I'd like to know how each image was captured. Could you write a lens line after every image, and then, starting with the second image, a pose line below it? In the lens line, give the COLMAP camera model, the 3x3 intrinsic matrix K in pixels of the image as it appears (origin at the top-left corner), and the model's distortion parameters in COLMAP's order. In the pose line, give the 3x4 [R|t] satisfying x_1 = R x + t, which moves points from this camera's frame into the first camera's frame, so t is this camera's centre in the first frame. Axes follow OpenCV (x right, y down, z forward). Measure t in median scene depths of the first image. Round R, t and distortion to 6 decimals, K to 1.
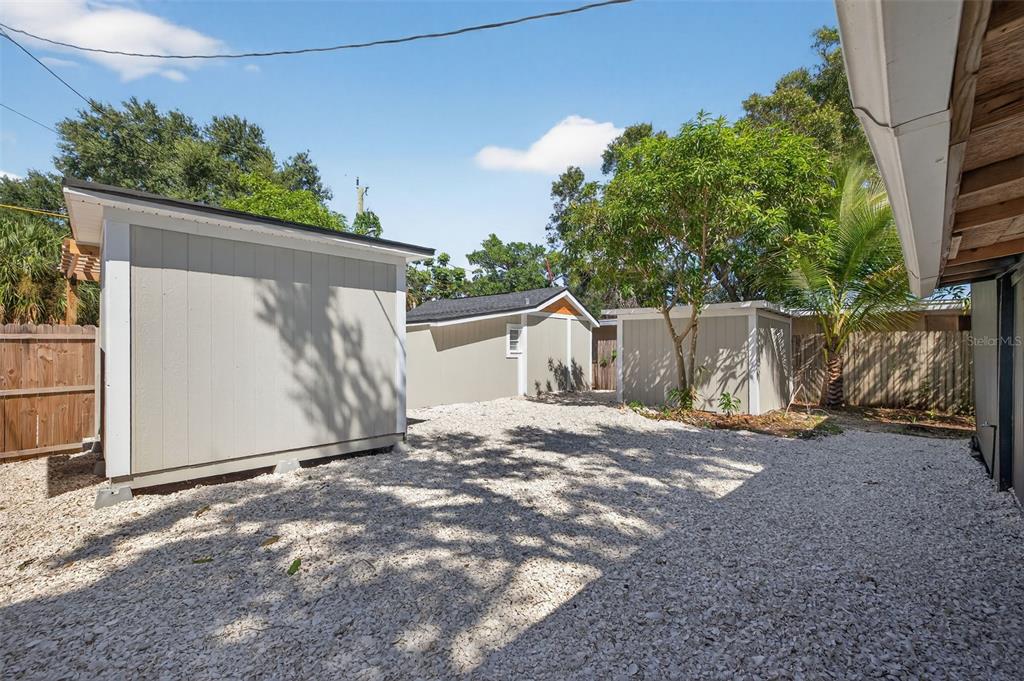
lens RADIAL K [[409.8, 0, 528.1], [0, 409.8, 343.7], [0, 0, 1]] dist [0.119364, 0.000049]
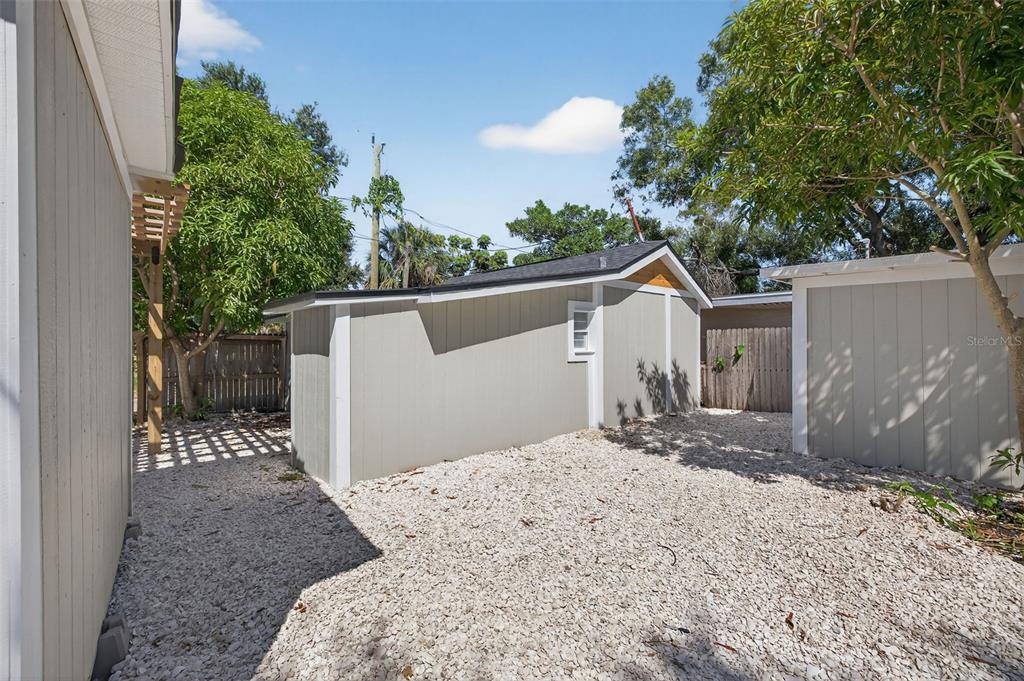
lens RADIAL K [[409.8, 0, 528.1], [0, 409.8, 343.7], [0, 0, 1]] dist [0.119364, 0.000049]
pose [[0.993597, -0.011218, -0.112424, -0.033998], [0.013176, 0.999774, 0.016685, -0.000551], [0.112211, -0.018060, 0.993520, 0.339174]]
